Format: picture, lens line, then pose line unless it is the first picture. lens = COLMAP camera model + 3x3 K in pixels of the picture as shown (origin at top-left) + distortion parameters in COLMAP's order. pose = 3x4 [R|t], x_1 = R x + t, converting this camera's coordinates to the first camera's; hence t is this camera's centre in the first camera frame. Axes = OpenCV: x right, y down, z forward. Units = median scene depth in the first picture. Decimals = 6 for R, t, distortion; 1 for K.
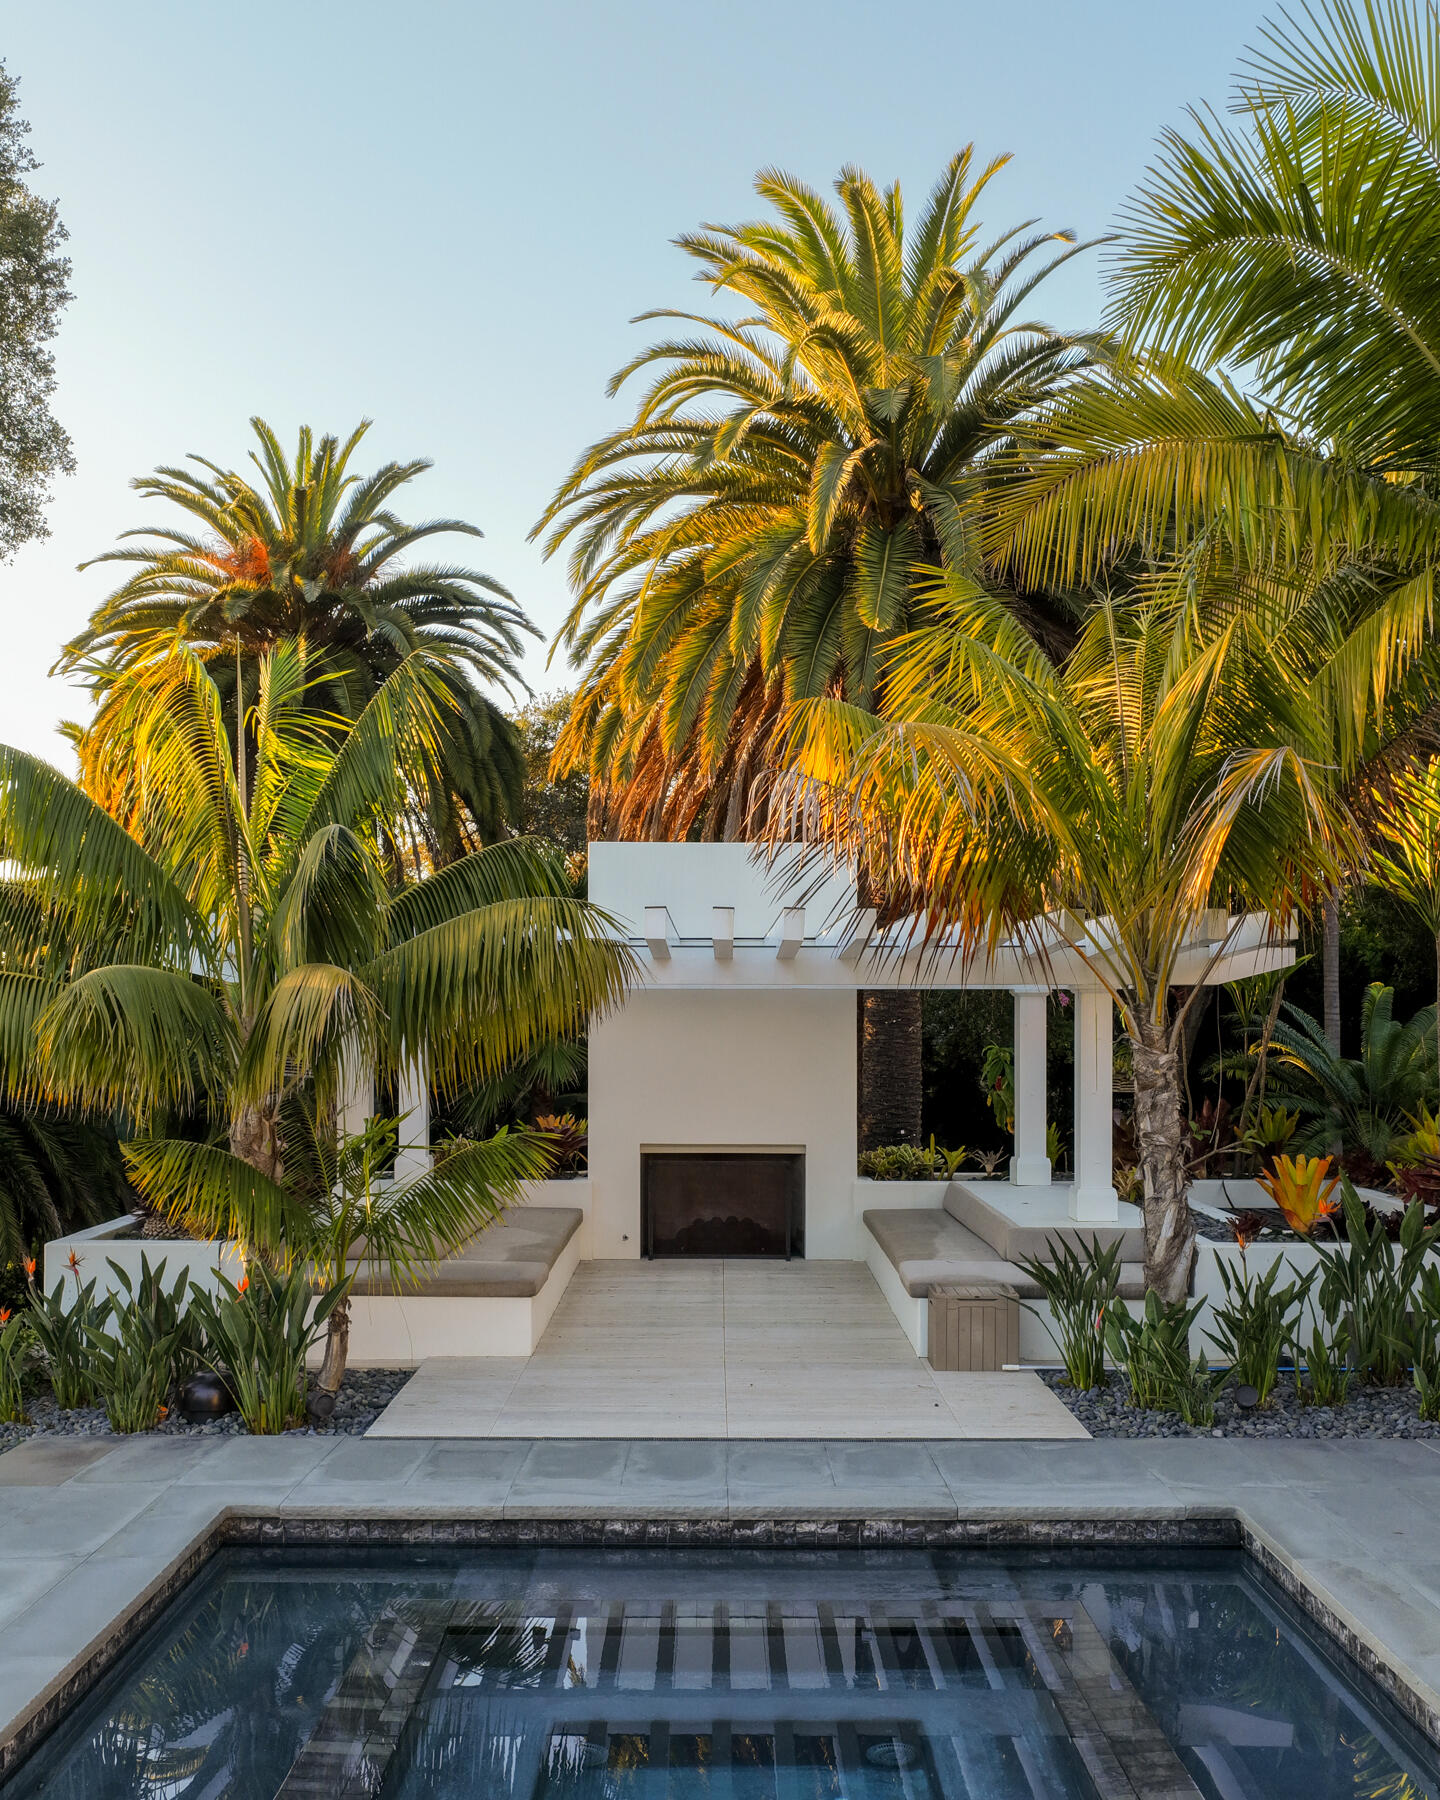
lens RADIAL K [[1854.9, 0, 721.6], [0, 1854.9, 1004.2], [0, 0, 1]] dist [0.002020, 0.000000]
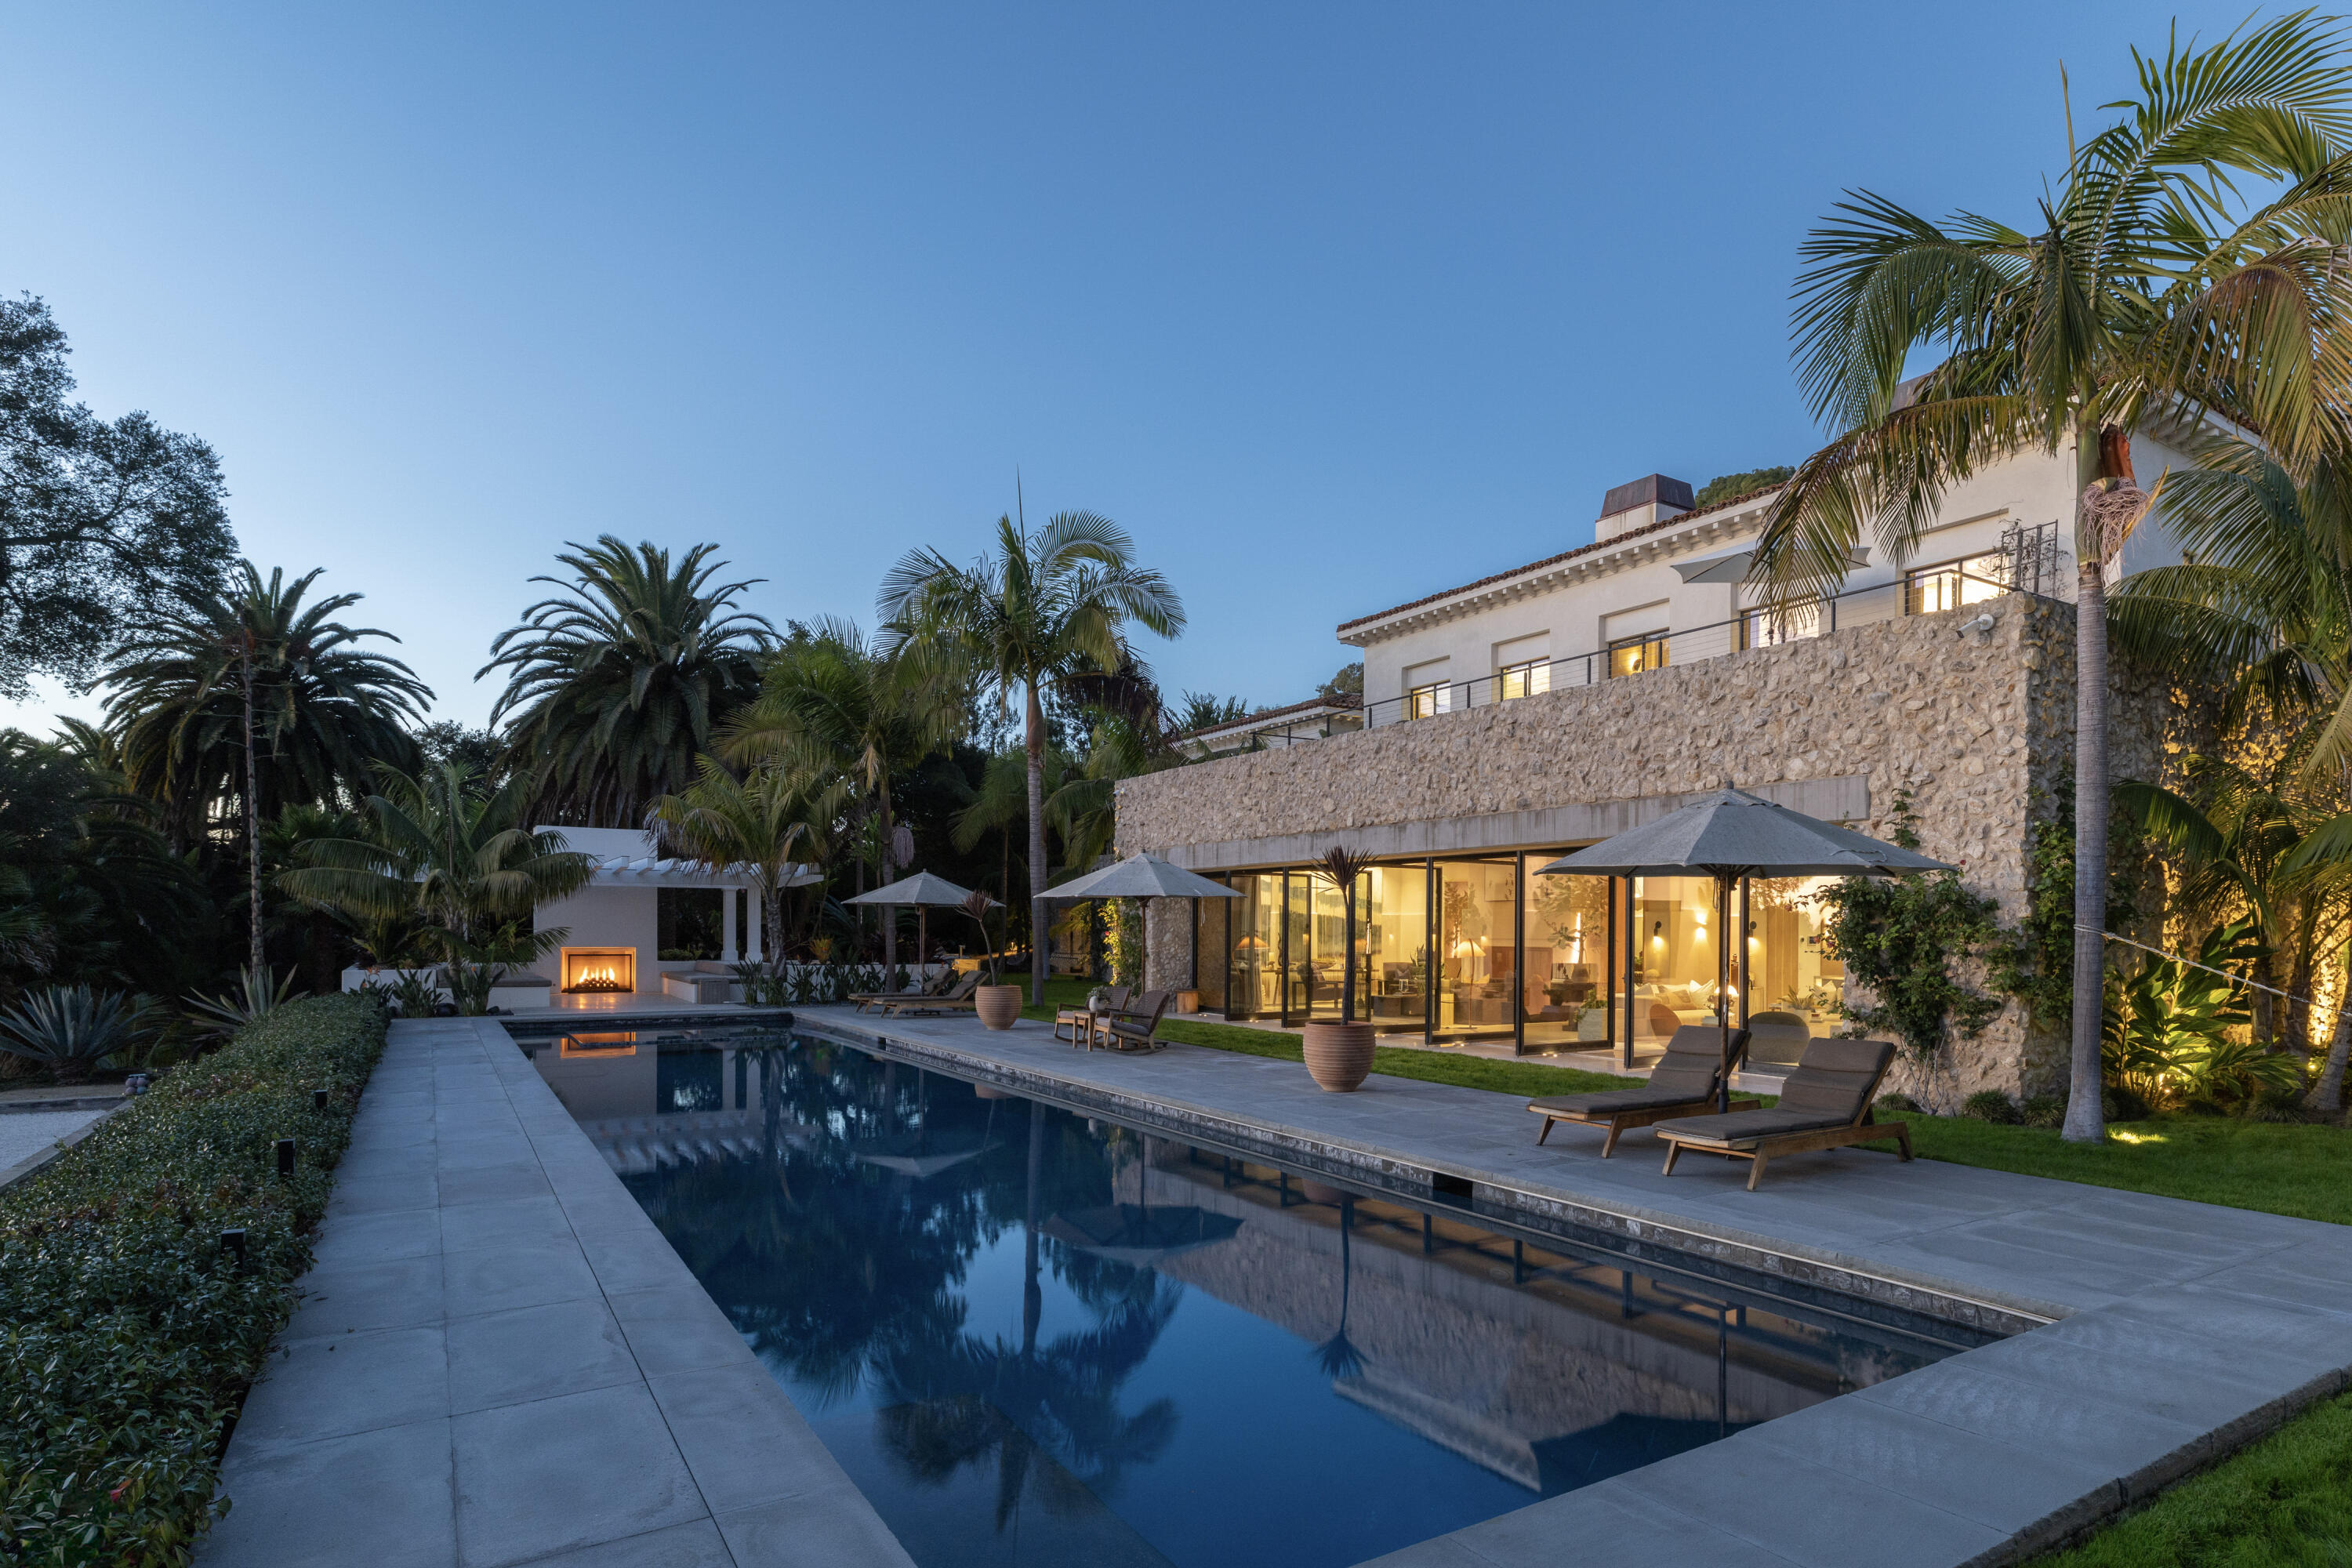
lens RADIAL K [[1258.2, 0, 1280.0], [0, 1258.2, 944.6], [0, 0, 1]] dist [0.002105, -0.000283]
pose [[0.829549, -0.002848, 0.558427, -0.182420], [-0.007922, 0.999826, 0.016868, 0.034142], [-0.558378, -0.018417, 0.829382, -0.921509]]
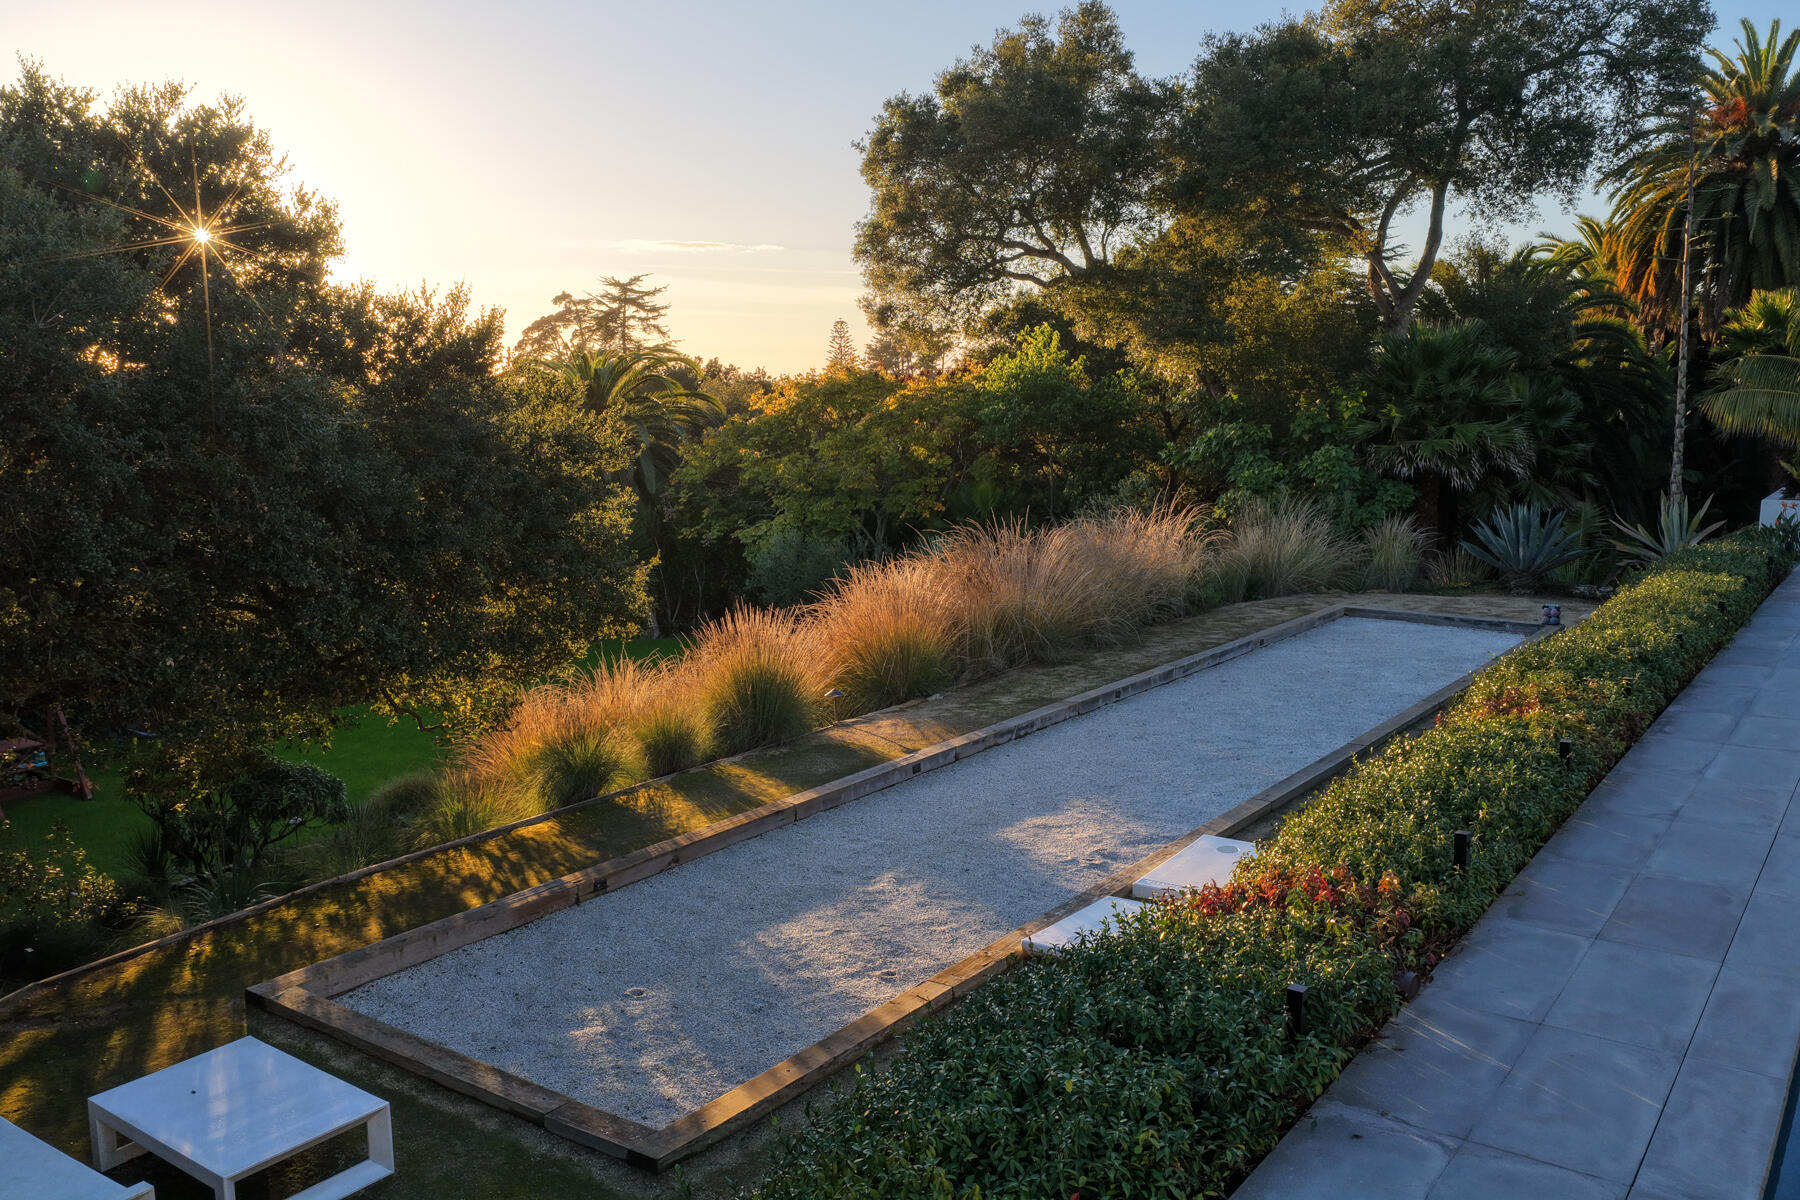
lens RADIAL K [[1479.1, 0, 904.9], [0, 1479.1, 602.3], [0, 0, 1]] dist [-0.007518, 0.007499]
pose [[0.813362, 0.085669, -0.575416, -0.108257], [0.005920, 0.987828, 0.155437, -0.034022], [0.581728, -0.129832, 0.802954, -0.884582]]
